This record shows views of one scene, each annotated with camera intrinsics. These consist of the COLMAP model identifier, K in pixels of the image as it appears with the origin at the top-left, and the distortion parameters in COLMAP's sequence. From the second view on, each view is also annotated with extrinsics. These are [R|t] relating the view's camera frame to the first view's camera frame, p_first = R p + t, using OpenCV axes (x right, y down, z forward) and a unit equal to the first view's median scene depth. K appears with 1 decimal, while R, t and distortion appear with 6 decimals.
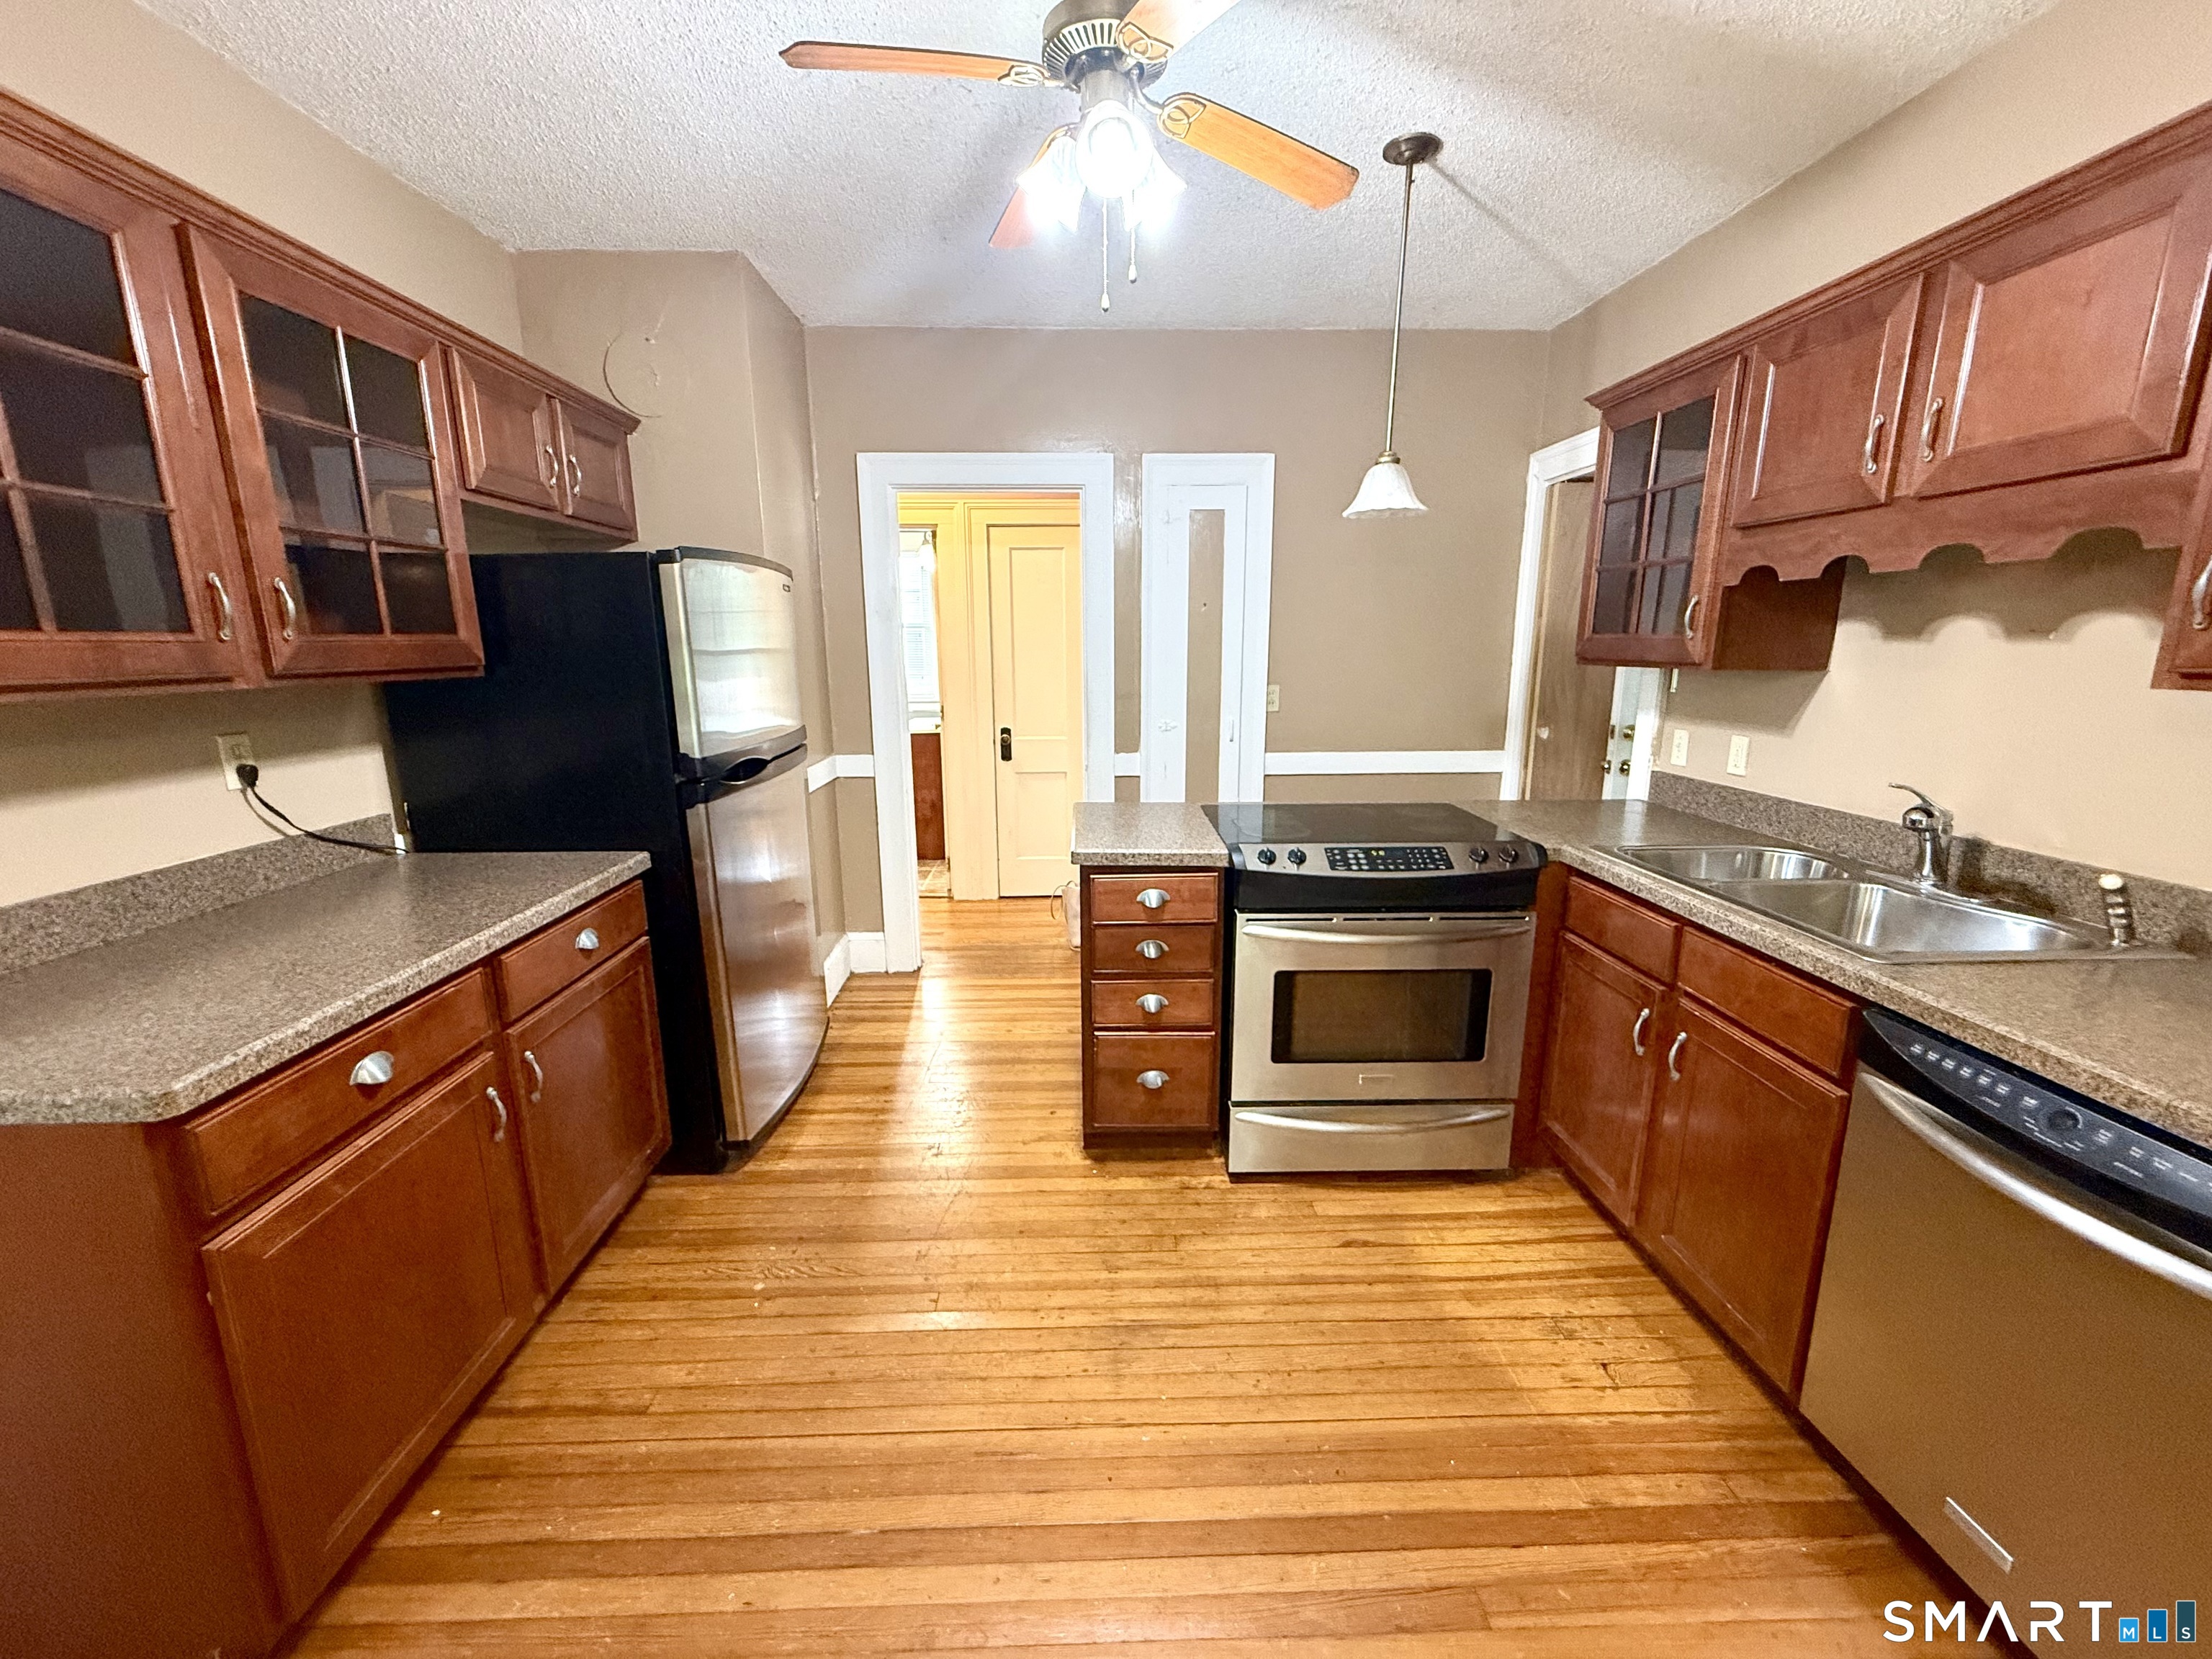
lens RADIAL K [[883.1, 0, 1102.1], [0, 883.1, 827.7], [0, 0, 1]] dist [0.001442, -0.000268]
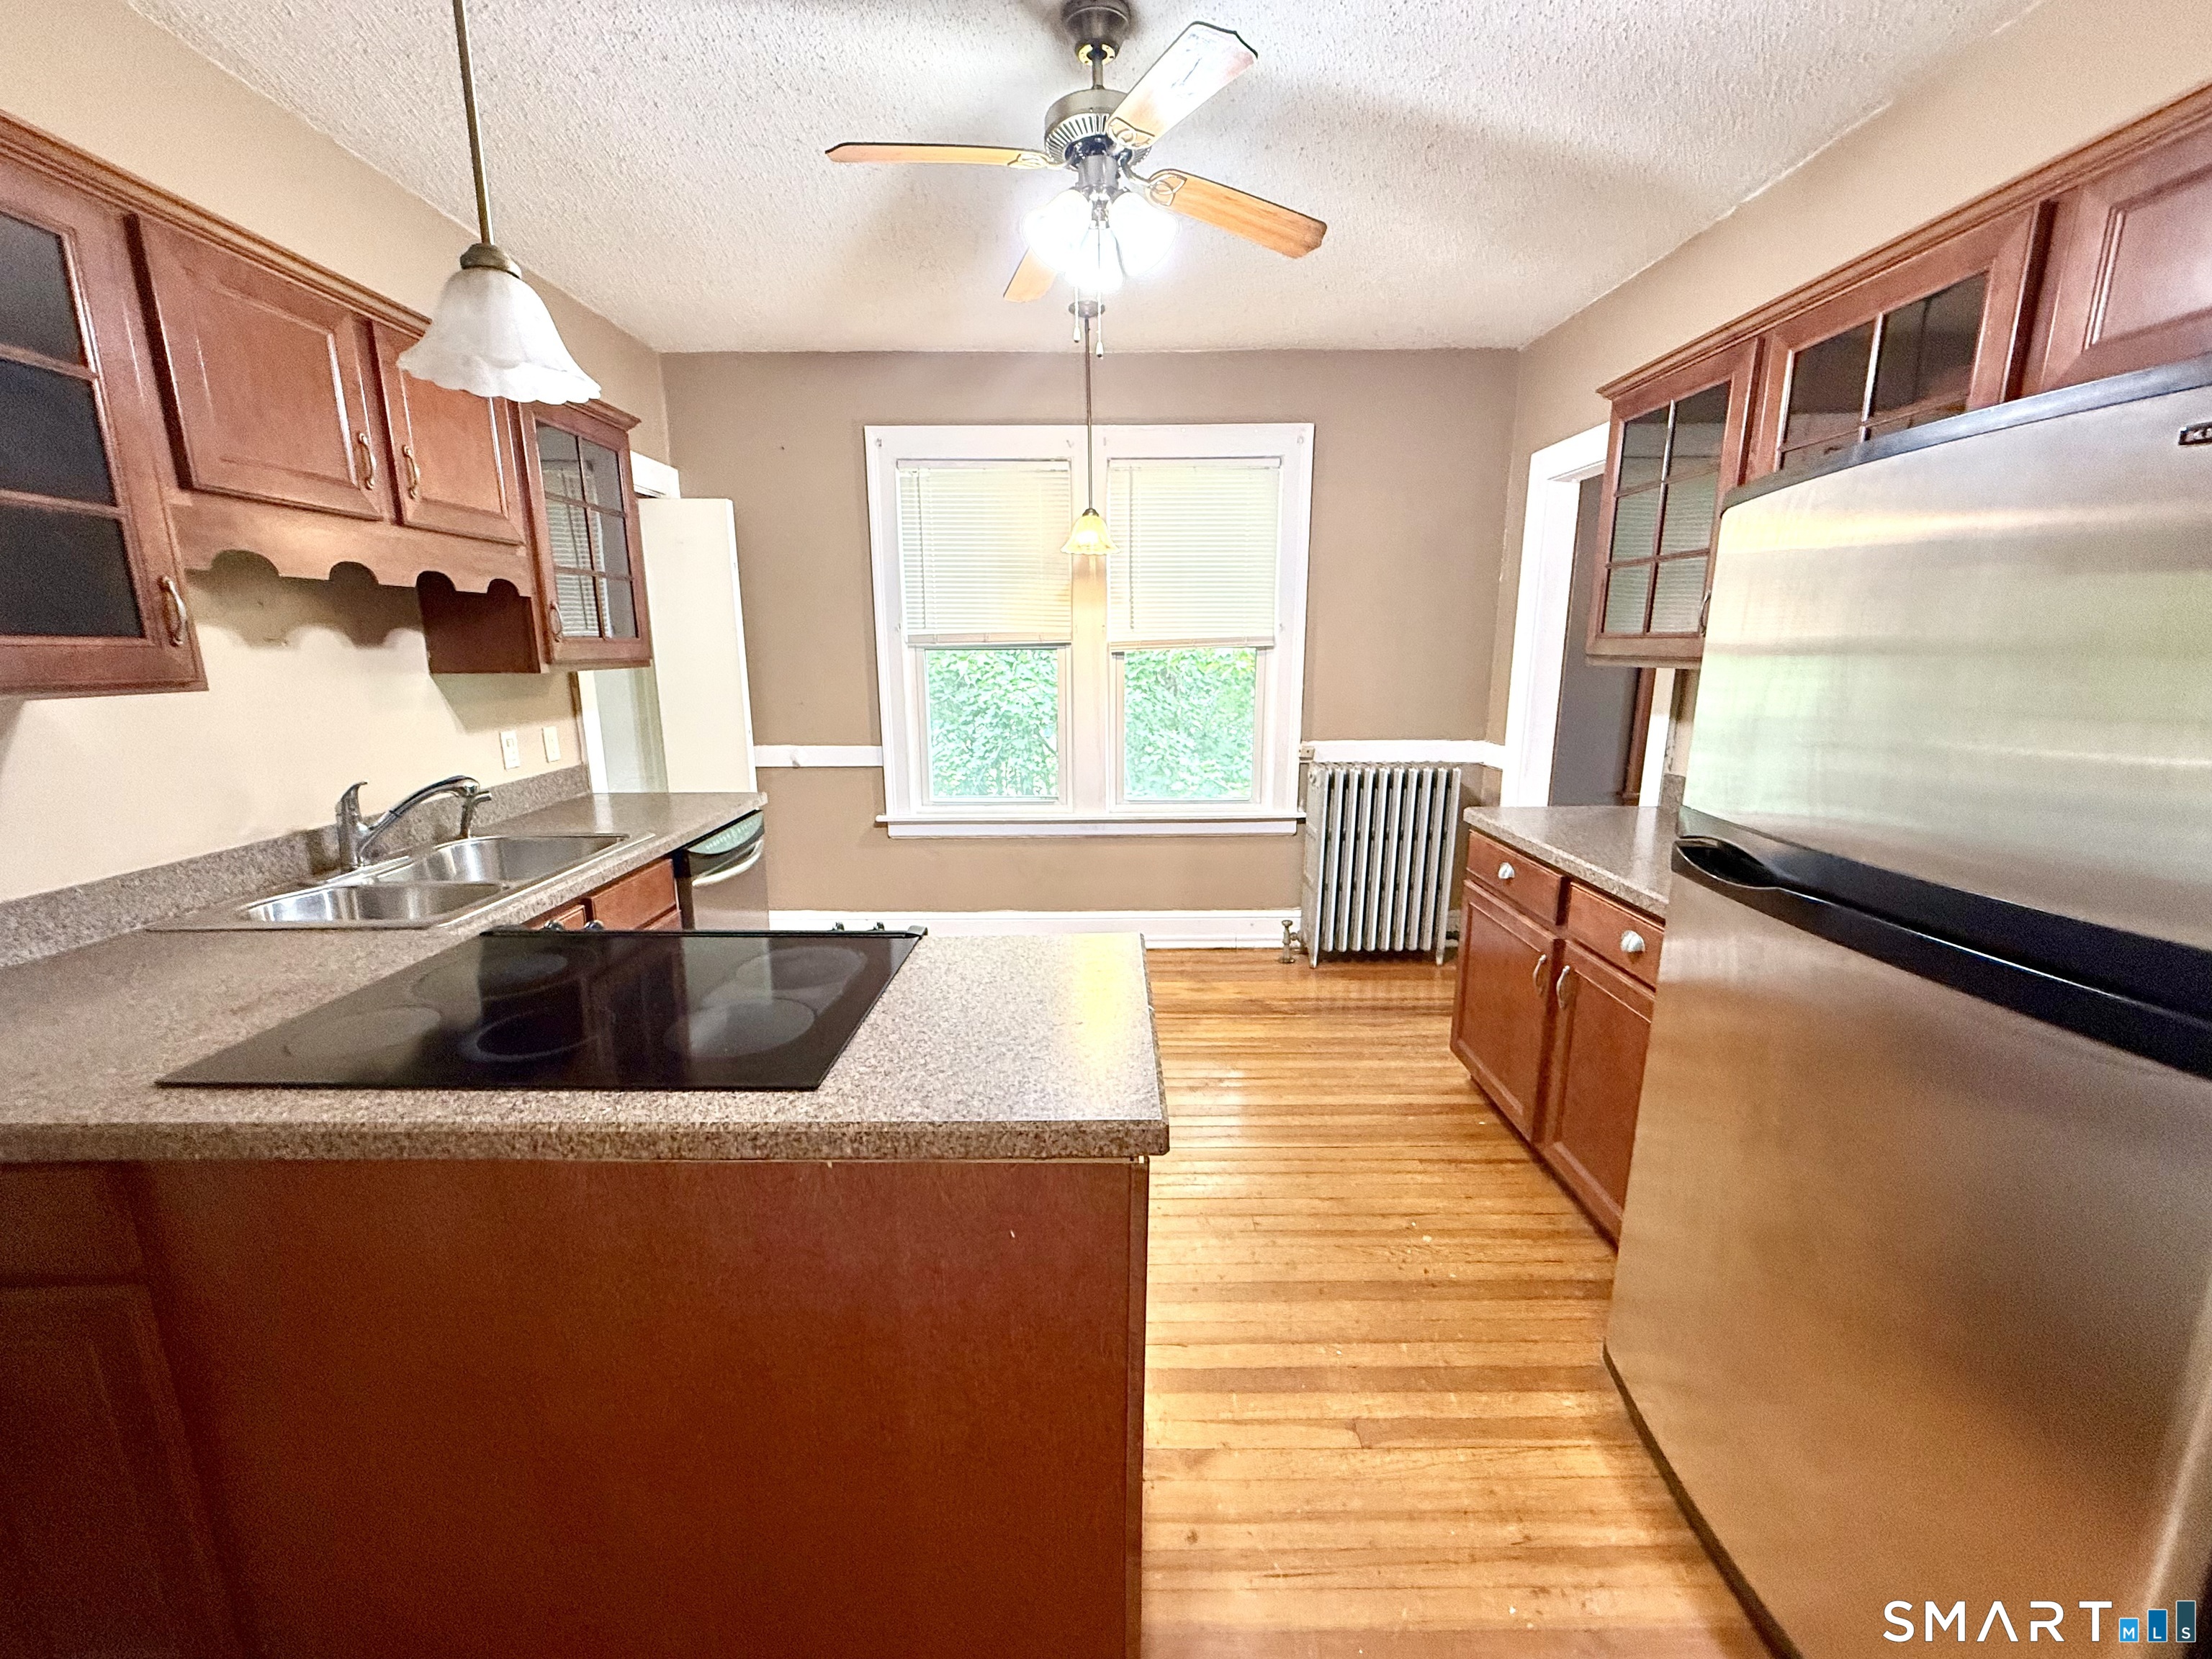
lens RADIAL K [[883.1, 0, 1107.9], [0, 883.1, 827.3], [0, 0, 1]] dist [0.001442, -0.000268]
pose [[-0.999738, 0.003955, 0.022529, -0.022238], [0.012636, 0.916512, 0.399808, -0.348615], [-0.019067, 0.399988, -0.916322, 1.666736]]
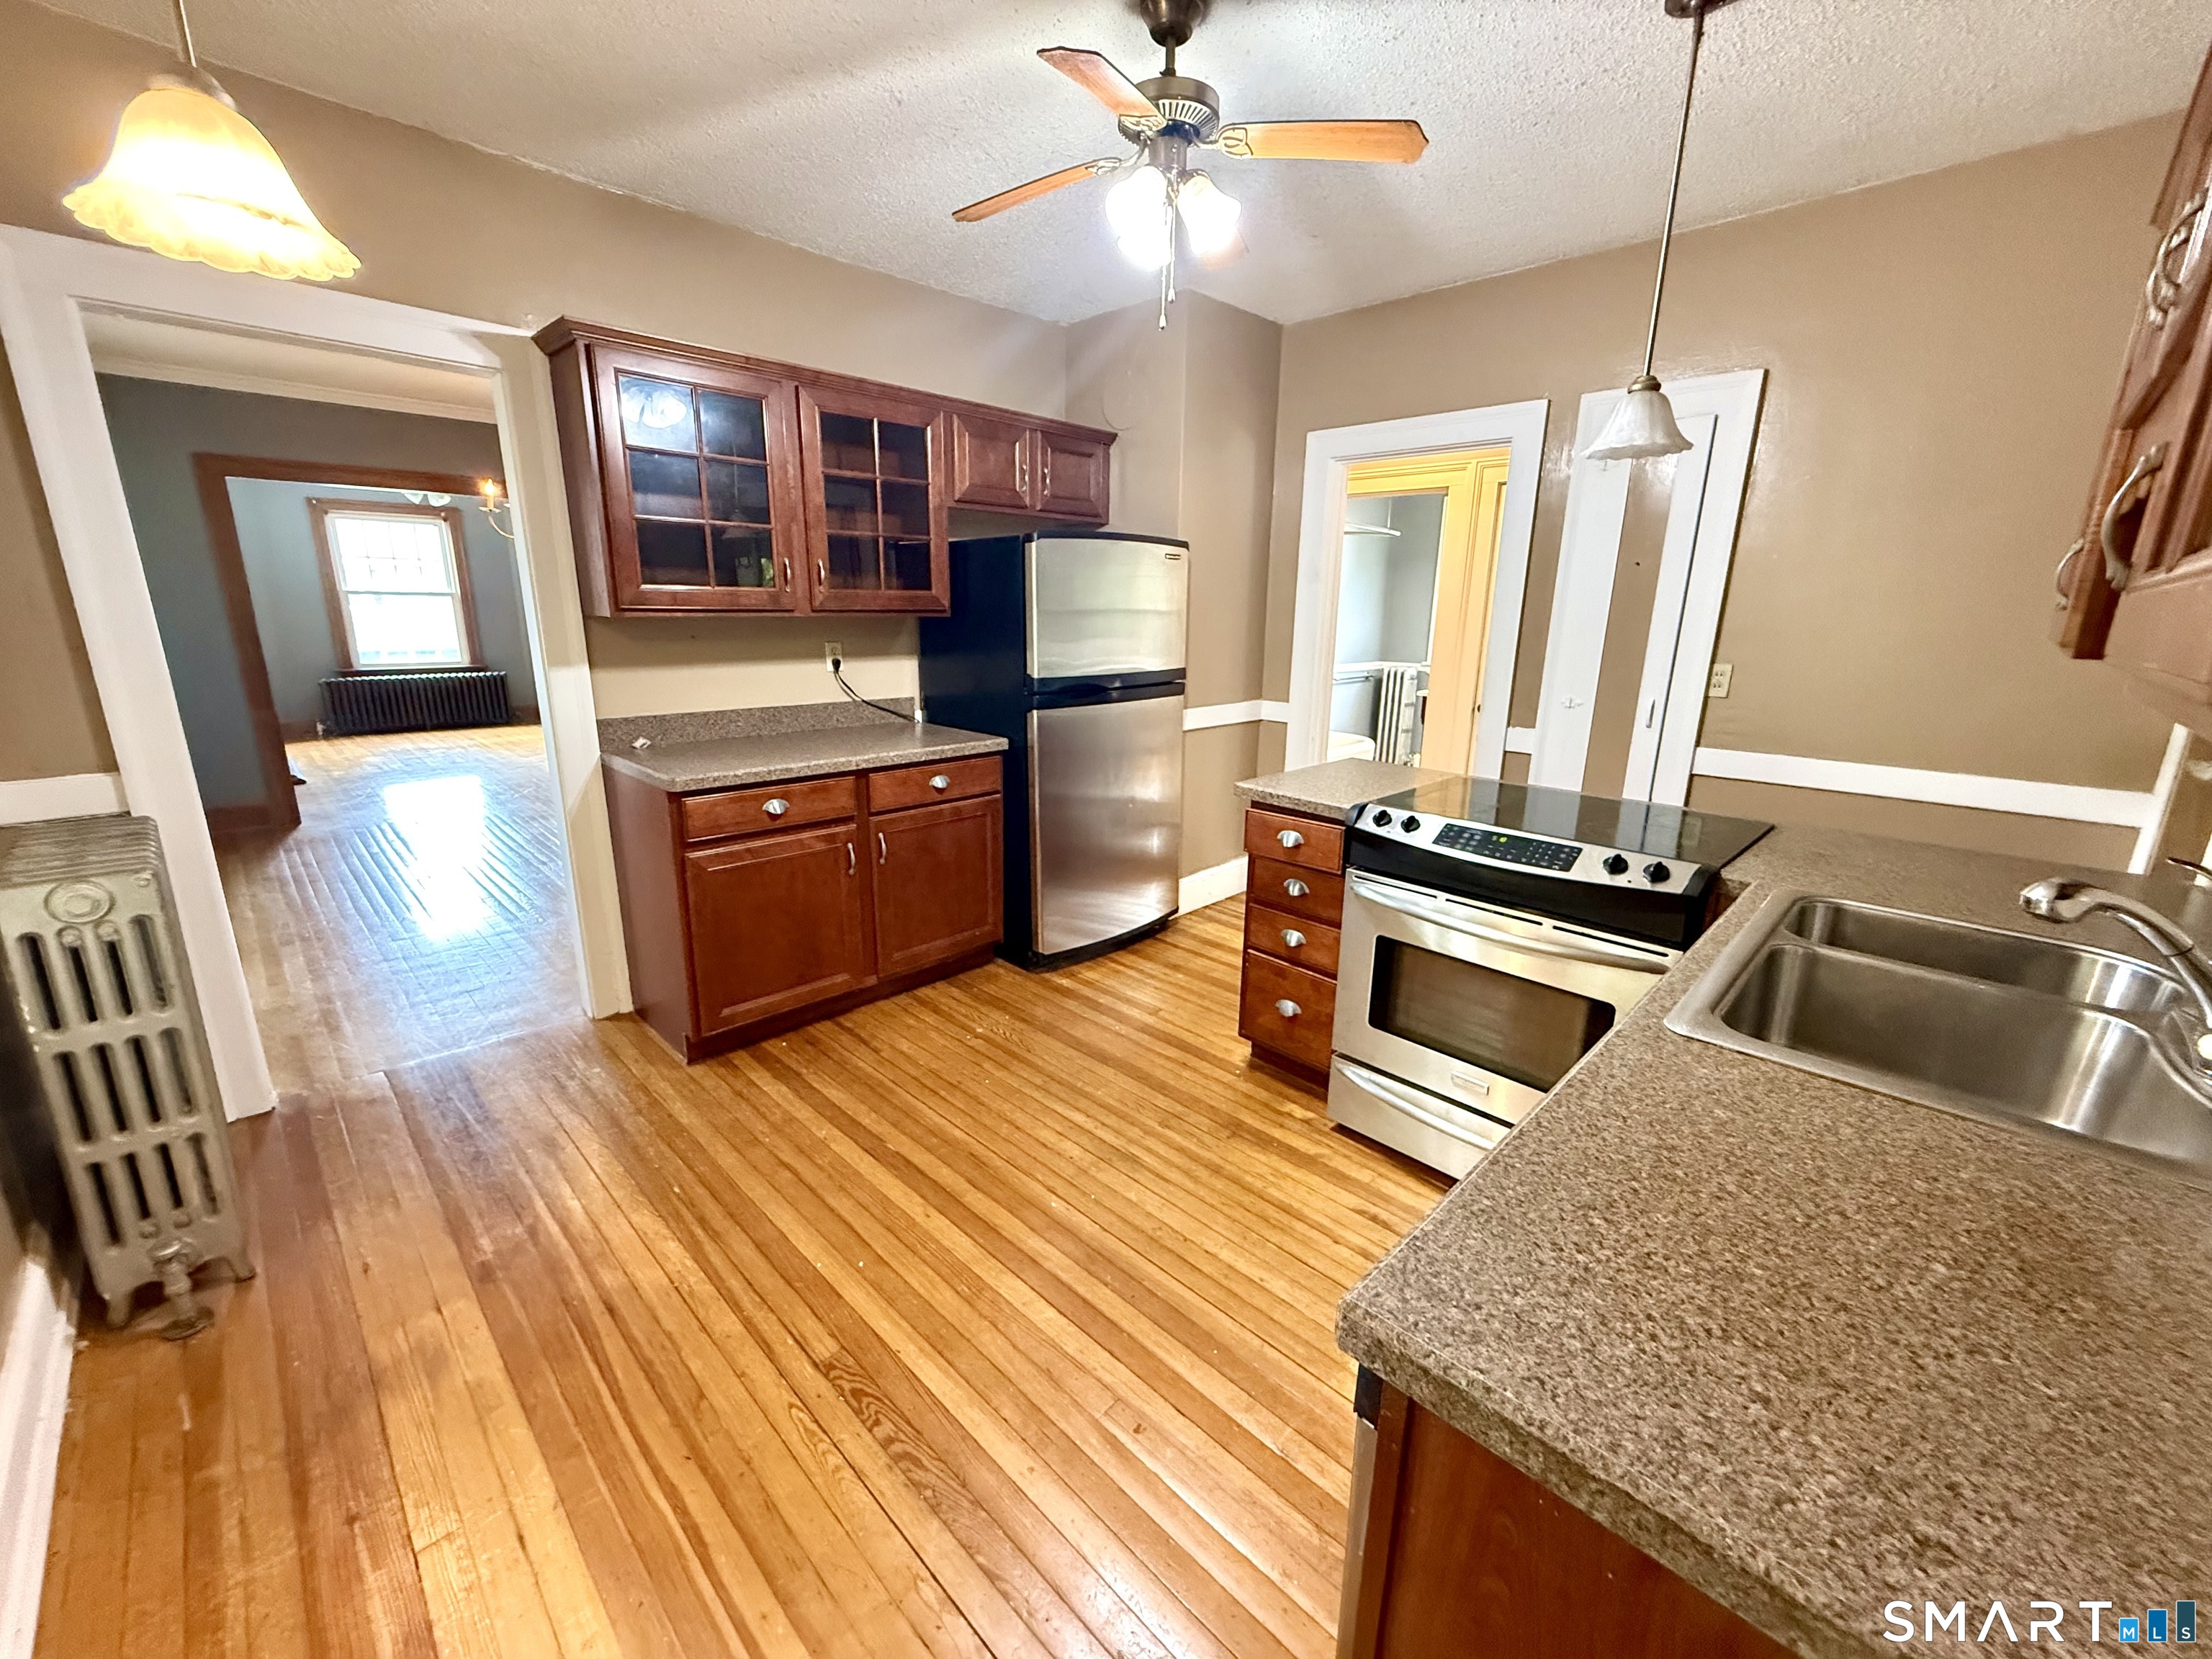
lens RADIAL K [[883.1, 0, 1098.8], [0, 883.1, 827.2], [0, 0, 1]] dist [0.001442, -0.000268]
pose [[0.685866, 0.193480, -0.701537, 0.684717], [-0.167707, 0.980085, 0.106342, -0.011031], [0.708140, 0.044716, 0.704654, 0.067584]]
